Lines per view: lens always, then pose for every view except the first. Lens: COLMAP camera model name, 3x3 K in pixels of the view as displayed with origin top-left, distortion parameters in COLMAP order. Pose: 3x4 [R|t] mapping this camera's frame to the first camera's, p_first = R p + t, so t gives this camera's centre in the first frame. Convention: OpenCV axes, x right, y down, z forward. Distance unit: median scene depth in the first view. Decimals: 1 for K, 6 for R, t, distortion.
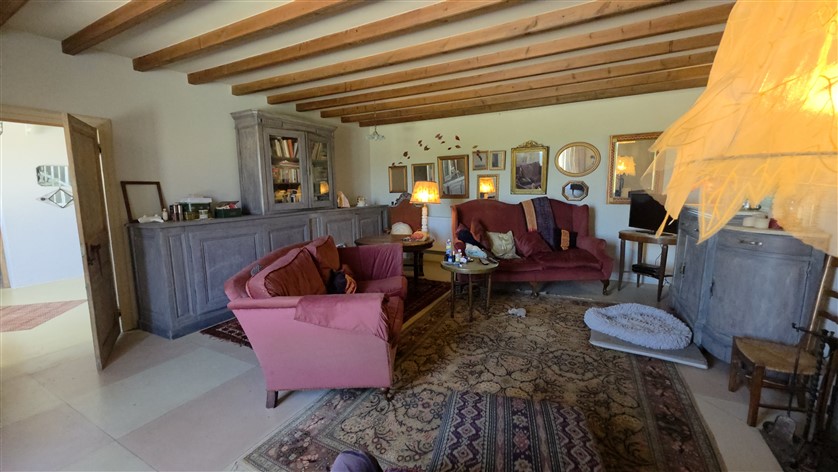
lens RADIAL K [[334.0, 0, 416.3], [0, 334.0, 234.2], [0, 0, 1]] dist [-0.010997, -0.002387]
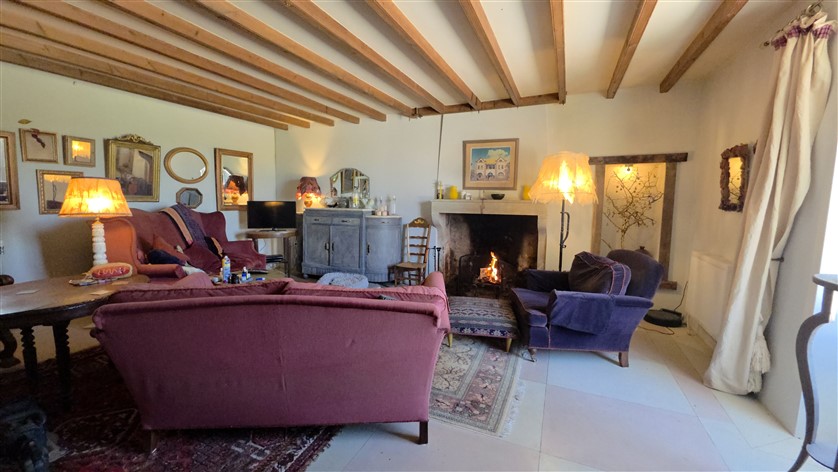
lens RADIAL K [[334.0, 0, 416.7], [0, 334.0, 233.8], [0, 0, 1]] dist [-0.010997, -0.002387]
pose [[-0.095588, -0.086607, 0.991646, -0.605594], [0.117228, 0.988296, 0.097614, -0.052543], [-0.988494, 0.125580, -0.084317, 0.494682]]
